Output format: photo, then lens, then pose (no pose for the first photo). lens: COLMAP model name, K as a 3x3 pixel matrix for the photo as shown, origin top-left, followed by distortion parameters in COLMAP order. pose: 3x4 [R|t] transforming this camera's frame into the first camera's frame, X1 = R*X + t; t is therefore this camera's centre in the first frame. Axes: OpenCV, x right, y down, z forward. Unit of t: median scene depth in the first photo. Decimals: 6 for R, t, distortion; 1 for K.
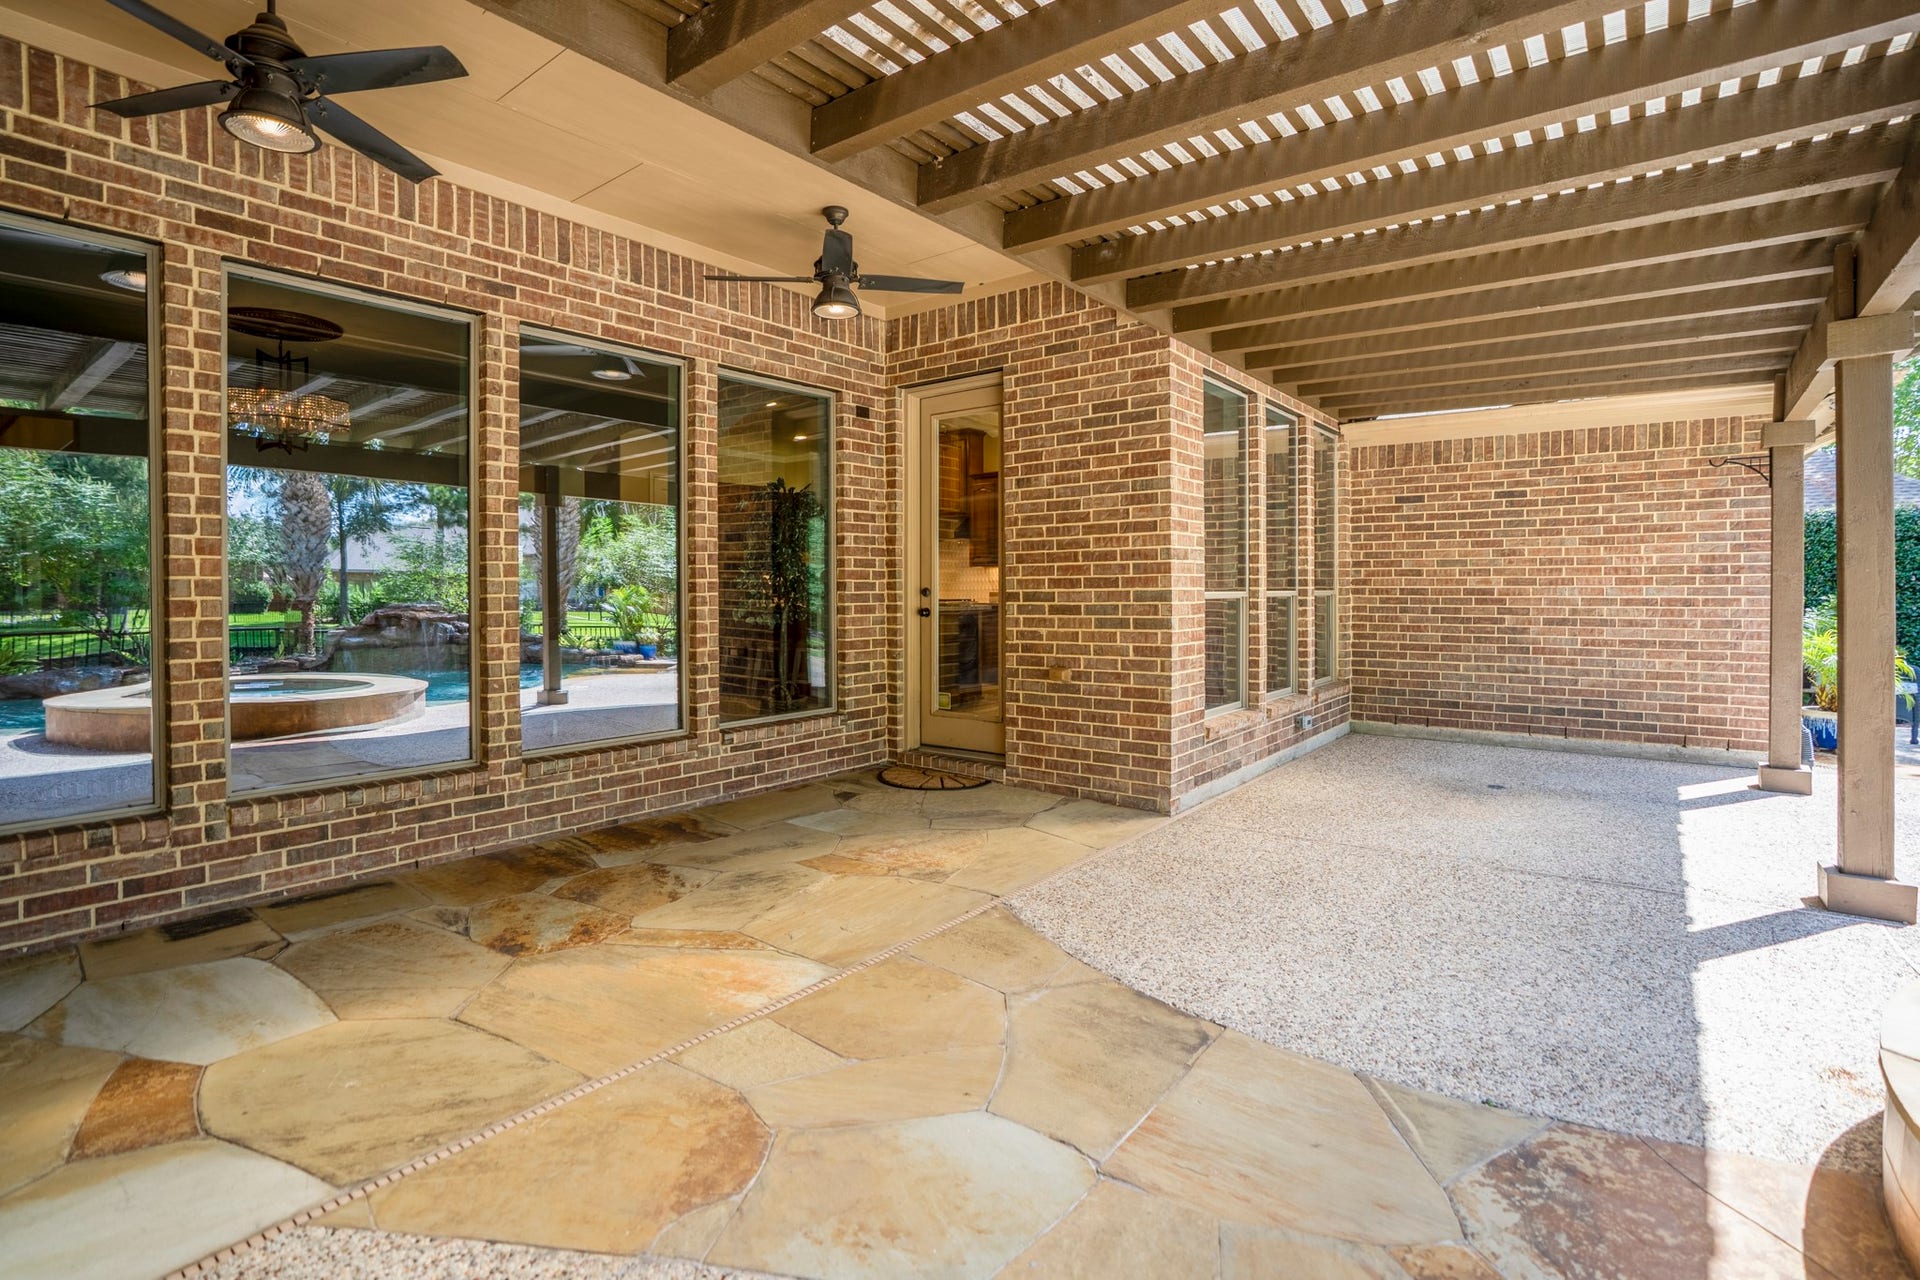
lens RADIAL K [[914.7, 0, 961.3], [0, 914.7, 595.5], [0, 0, 1]] dist [-0.067286, 0.028045]
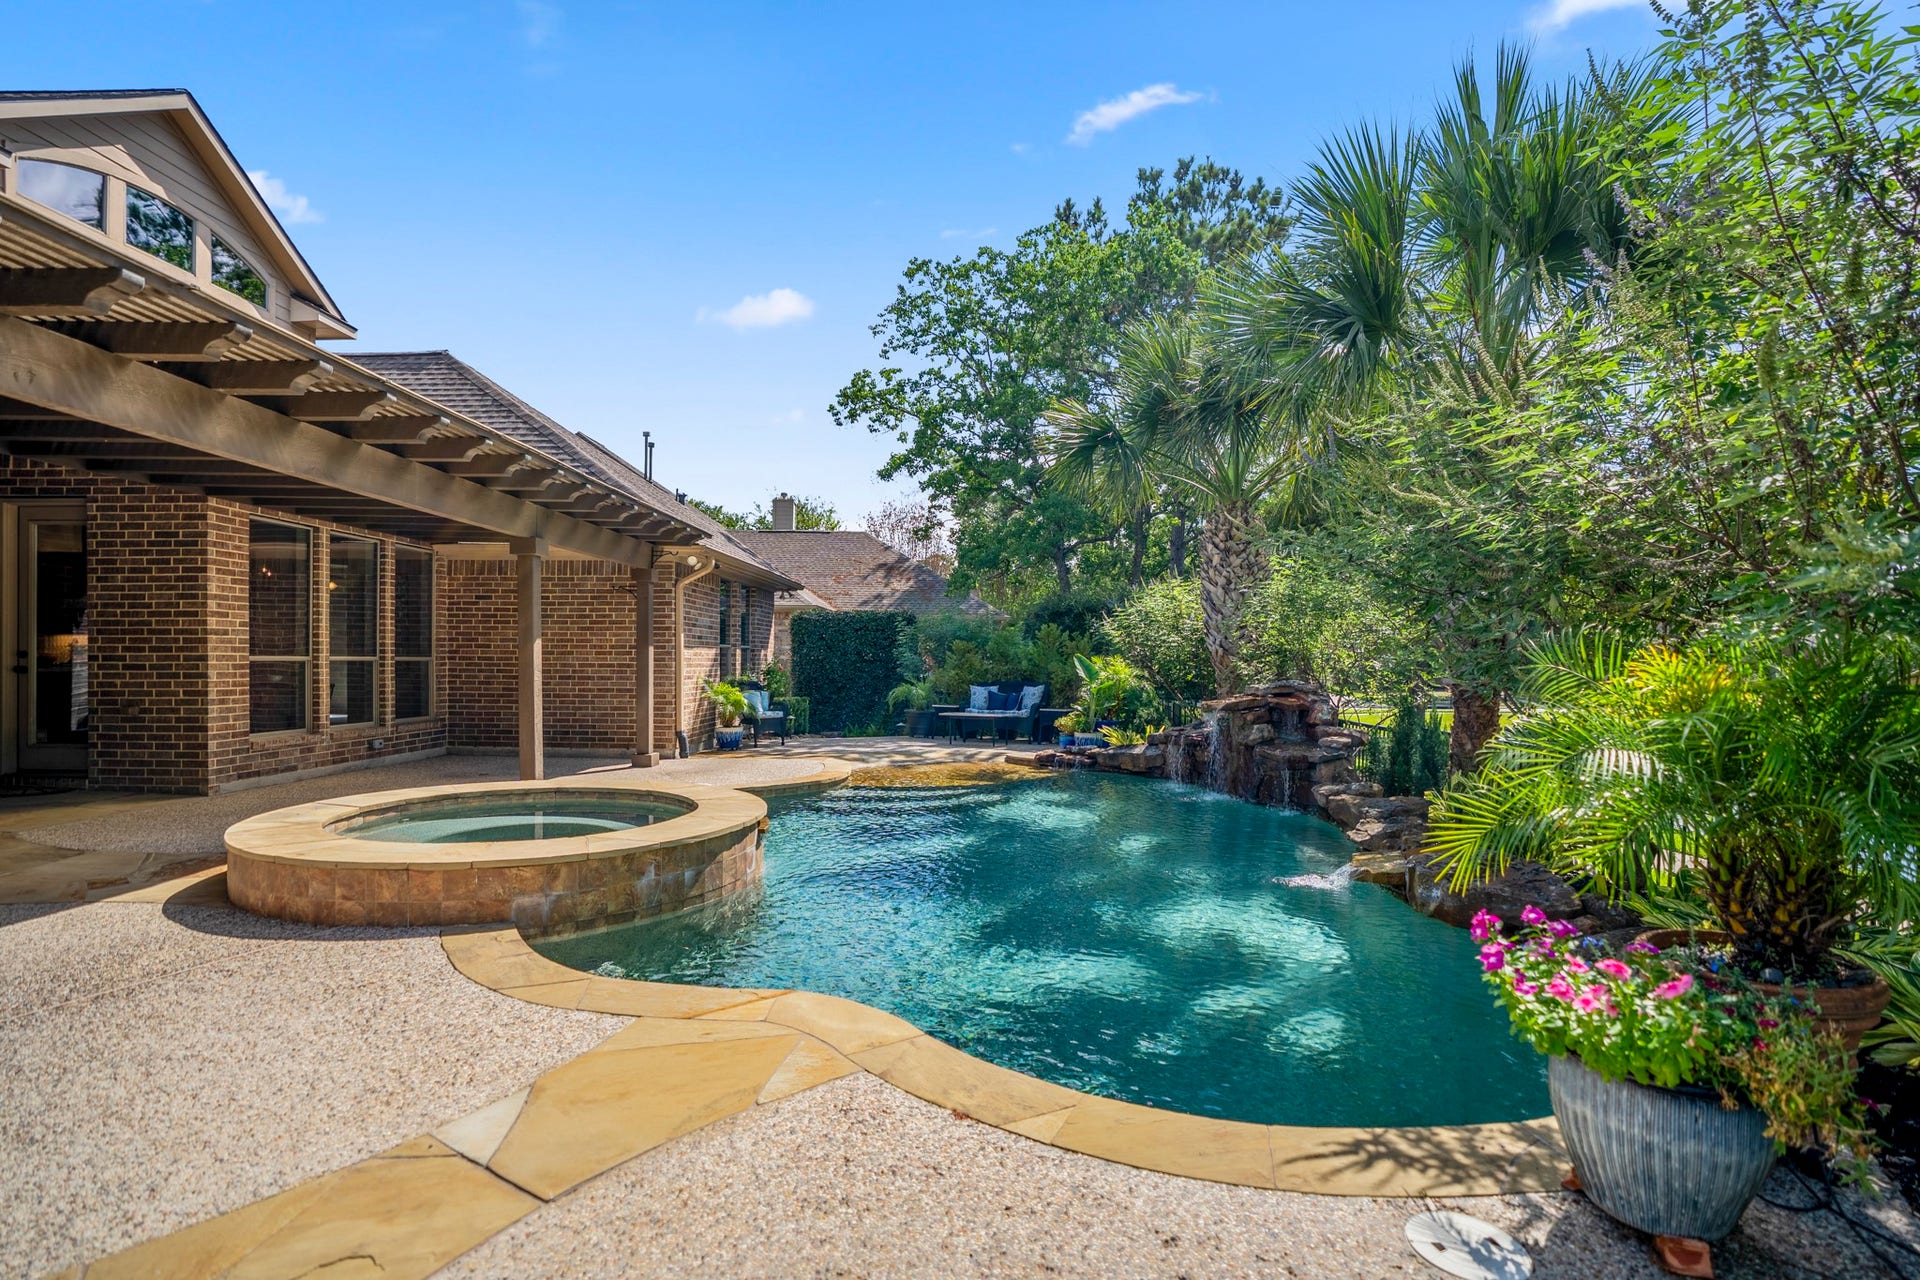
lens RADIAL K [[909.2, 0, 966.7], [0, 909.2, 667.7], [0, 0, 1]] dist [-0.068767, 0.026662]
pose [[0.797107, 0.003415, 0.603828, 0.339747], [-0.004260, 0.999991, -0.000031, 0.011090], [-0.603823, -0.002548, 0.797115, -0.961752]]
